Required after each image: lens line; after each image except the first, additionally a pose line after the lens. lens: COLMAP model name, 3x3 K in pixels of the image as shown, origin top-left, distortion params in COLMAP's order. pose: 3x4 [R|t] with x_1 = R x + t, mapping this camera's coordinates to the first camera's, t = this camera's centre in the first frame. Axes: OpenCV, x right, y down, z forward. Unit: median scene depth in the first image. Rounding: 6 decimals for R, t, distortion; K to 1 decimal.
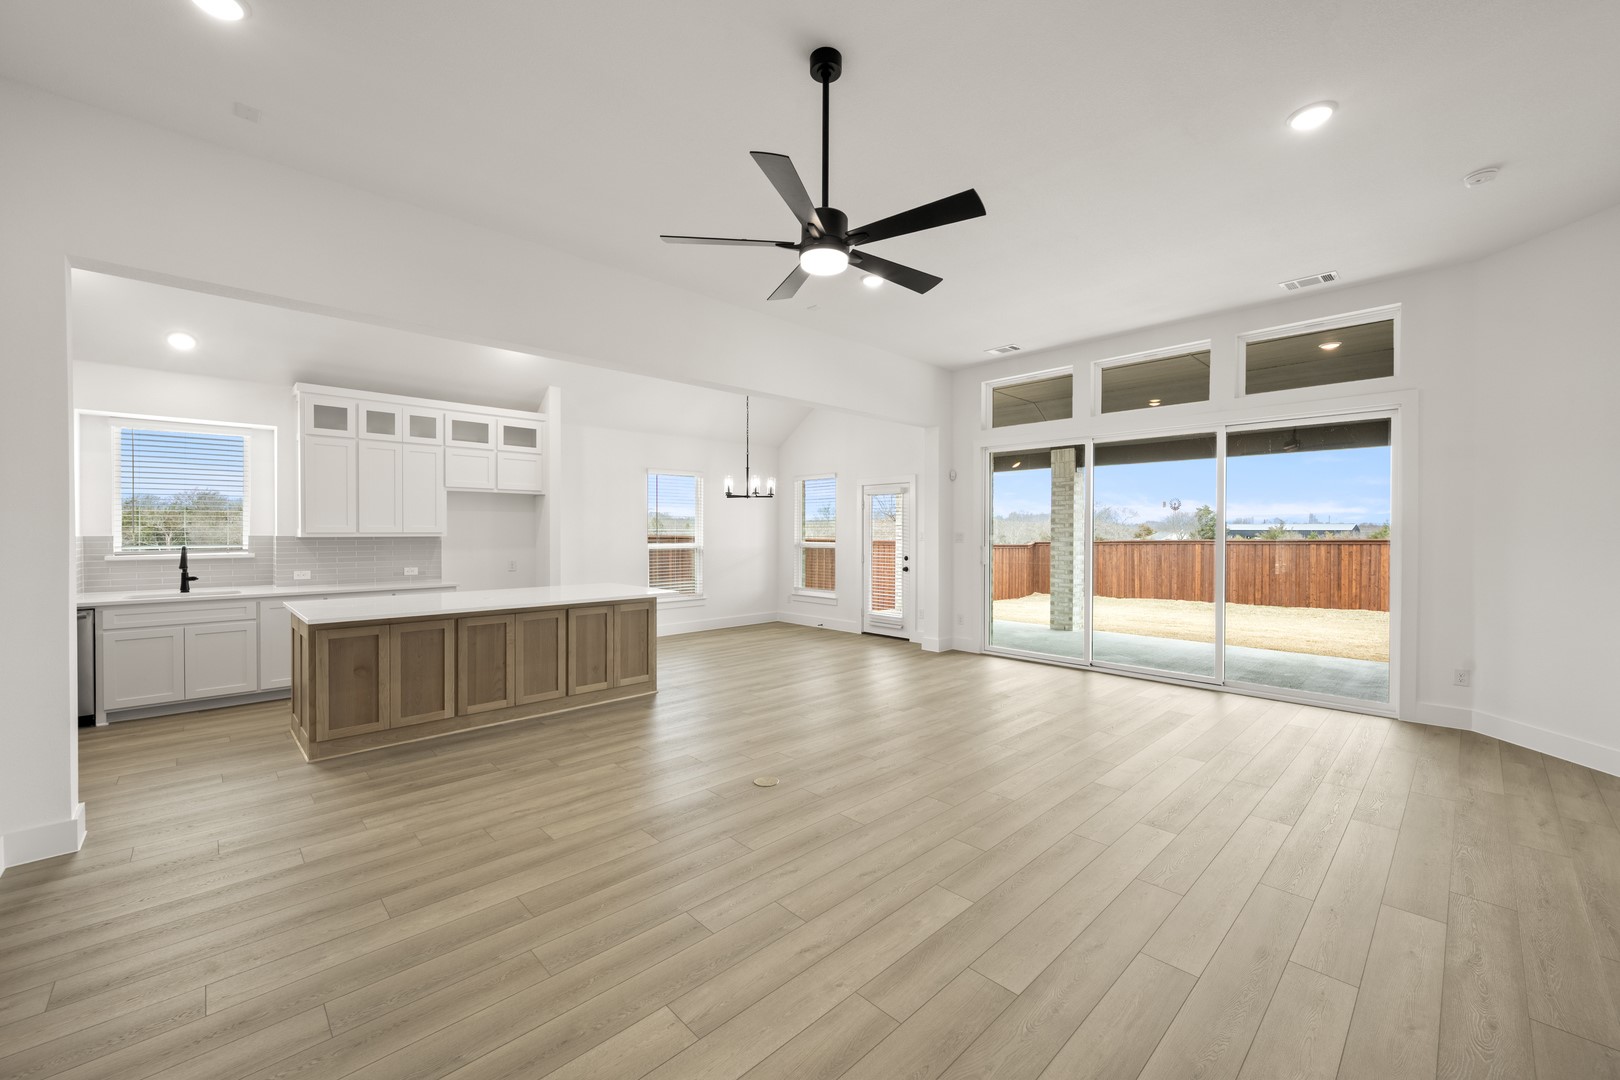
lens RADIAL K [[639.8, 0, 812.1], [0, 639.8, 538.0], [0, 0, 1]] dist [0.001294, 0.000103]
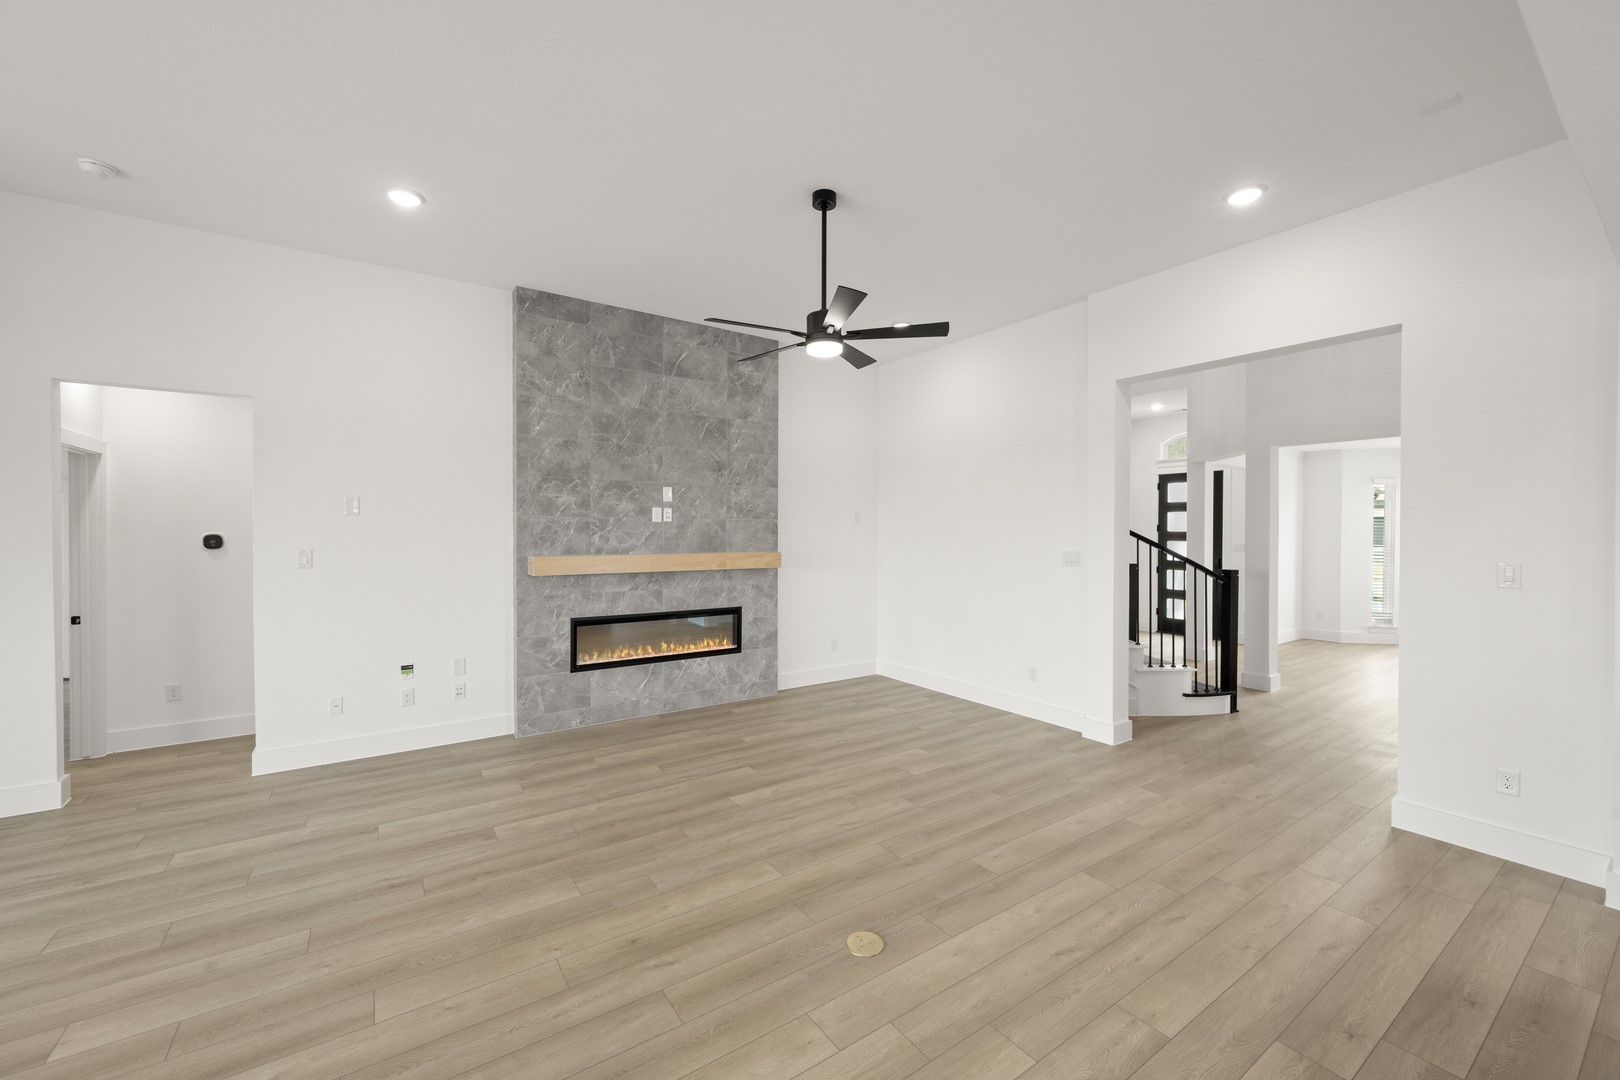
lens RADIAL K [[639.8, 0, 809.3], [0, 639.8, 534.7], [0, 0, 1]] dist [0.001294, 0.000103]
pose [[-0.986823, -0.007312, 0.161635, -0.154688], [-0.004175, 0.999796, 0.019738, -0.069840], [-0.161747, 0.018803, -0.986653, 2.172083]]
